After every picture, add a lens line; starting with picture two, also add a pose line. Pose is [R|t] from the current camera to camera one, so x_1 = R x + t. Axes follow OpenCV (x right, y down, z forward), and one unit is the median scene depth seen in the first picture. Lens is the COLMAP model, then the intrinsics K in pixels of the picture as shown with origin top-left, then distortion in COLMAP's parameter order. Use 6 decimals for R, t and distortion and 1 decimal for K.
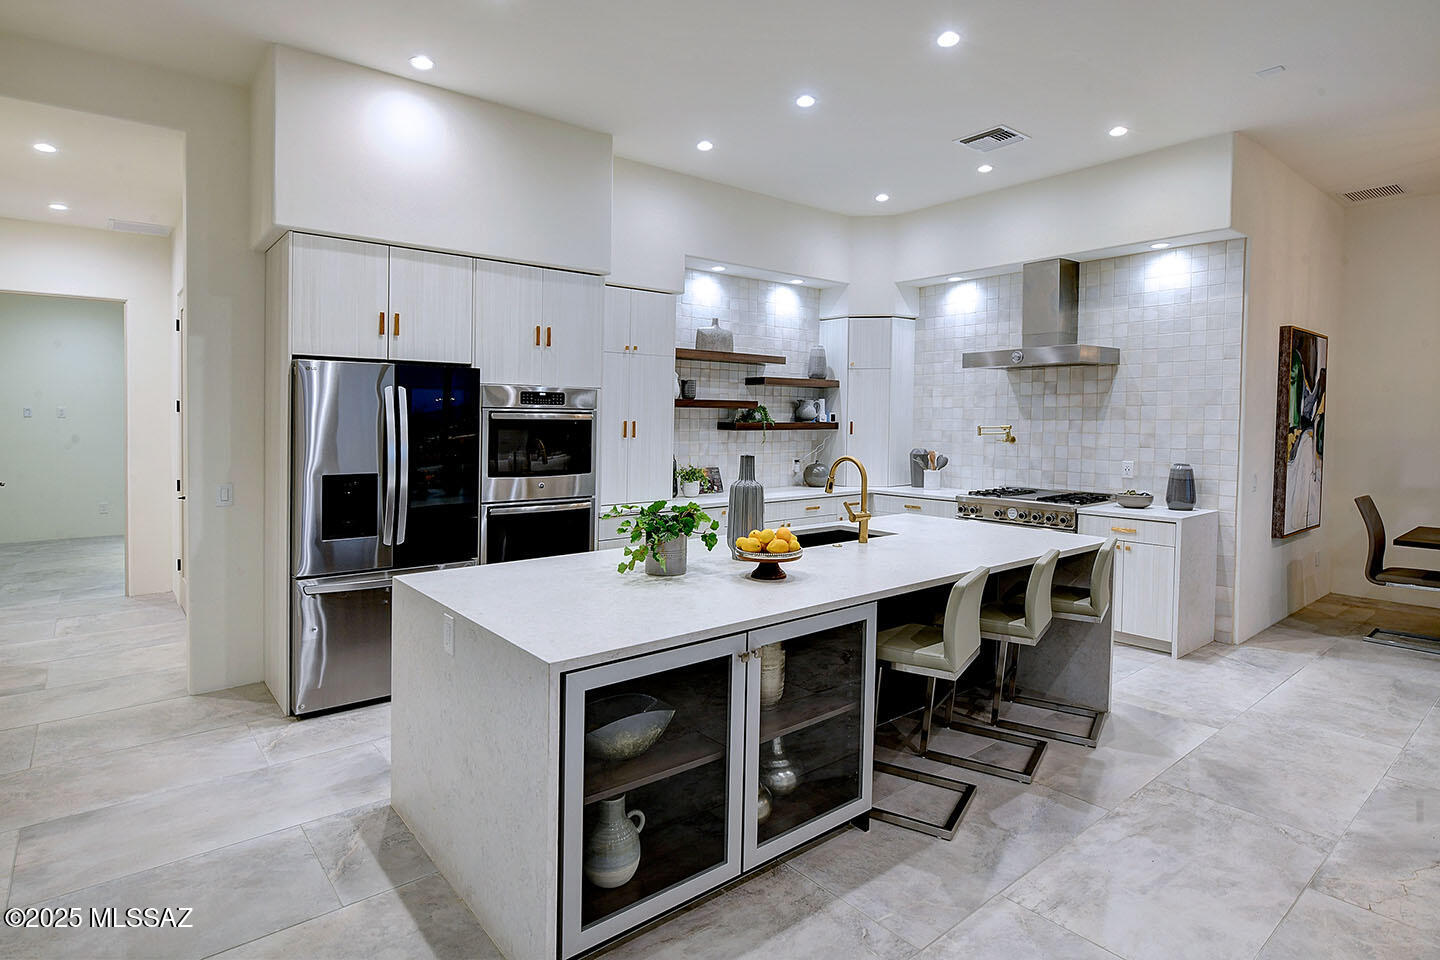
lens RADIAL K [[777.1, 0, 723.6], [0, 777.1, 432.1], [0, 0, 1]] dist [-0.000948, 0.000364]
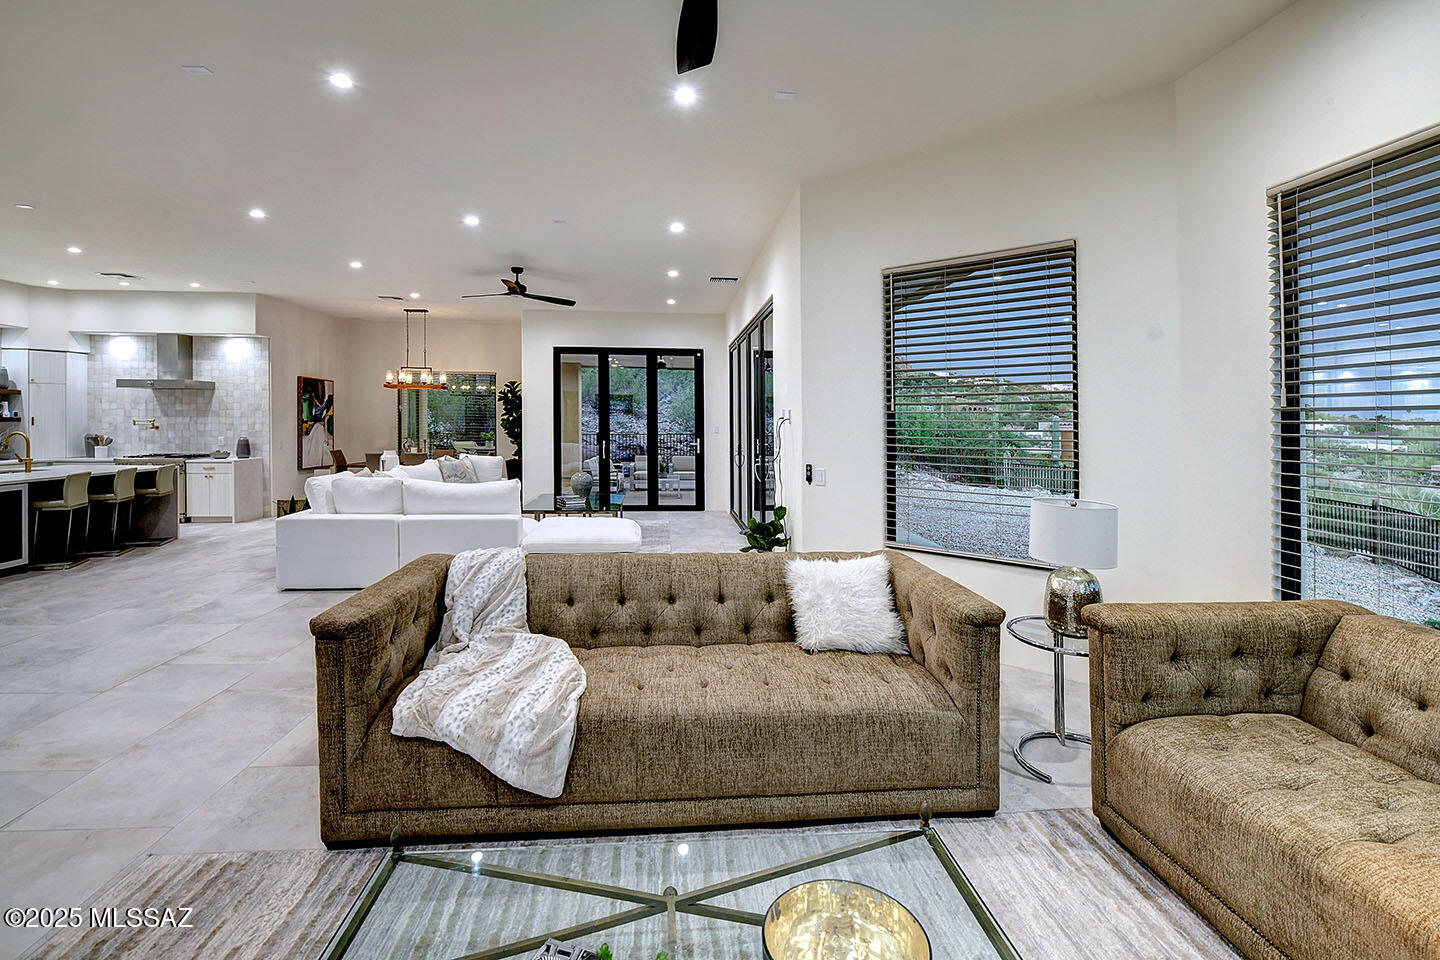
lens RADIAL K [[656.3, 0, 716.0], [0, 656.3, 443.5], [0, 0, 1]] dist [-0.002854, -0.000615]
pose [[0.589951, -0.023434, 0.807099, -0.102541], [0.007536, 0.999695, 0.023518, 0.022997], [-0.807404, -0.007792, 0.589947, -1.051352]]
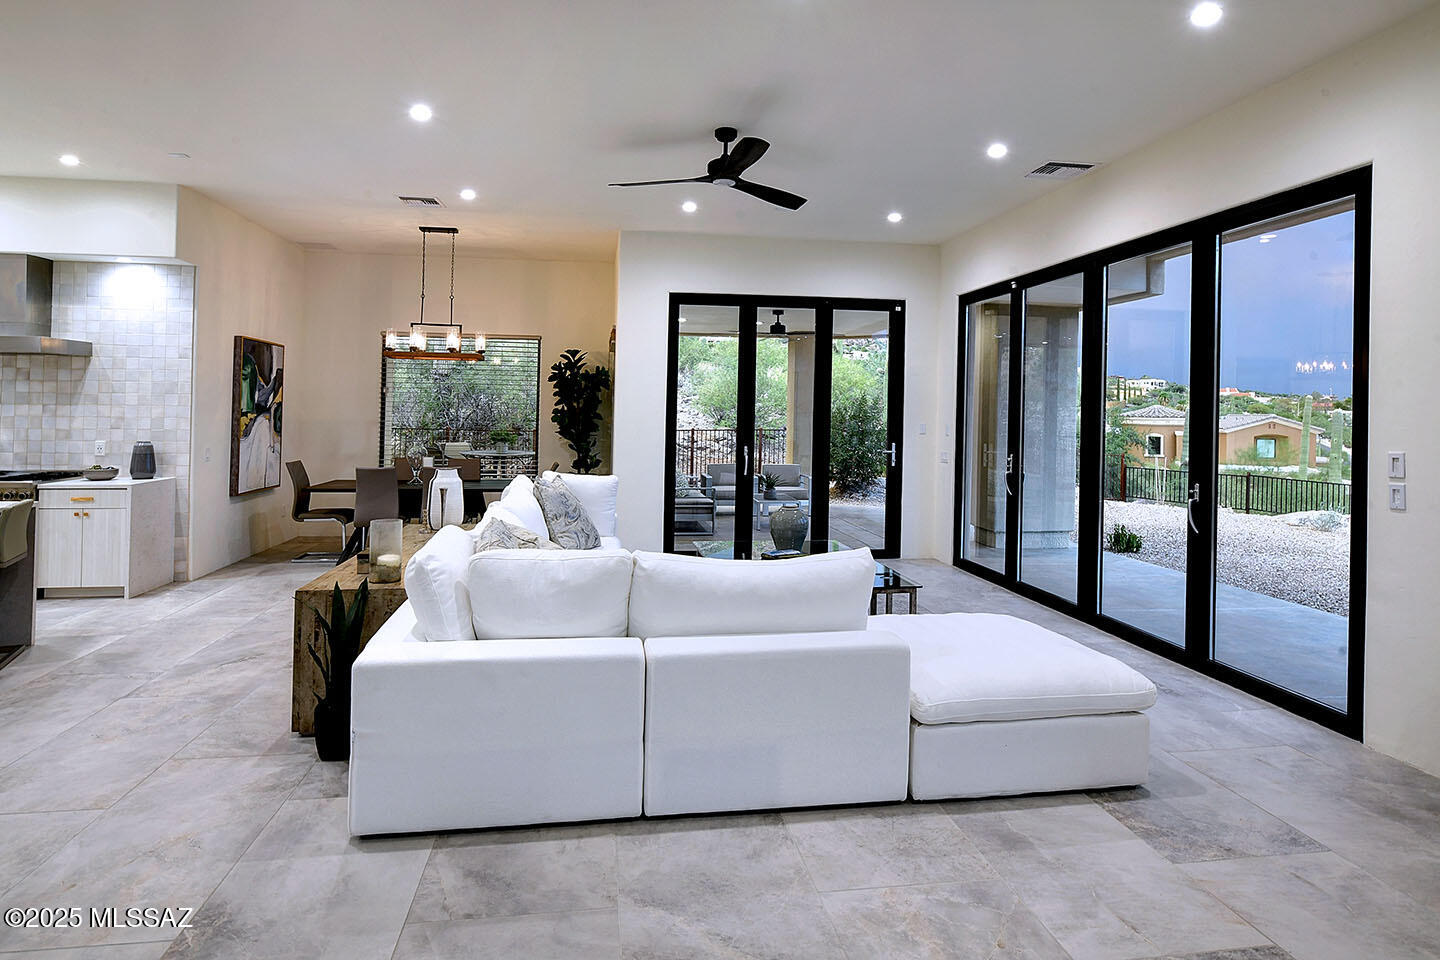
lens RADIAL K [[797.0, 0, 716.8], [0, 797.0, 412.3], [0, 0, 1]] dist [-0.000927, 0.000352]
pose [[0.531652, 0.004334, 0.846952, 0.006222], [0.004569, 0.999958, -0.007985, 0.008432], [-0.846950, 0.008115, 0.531610, -0.391437]]
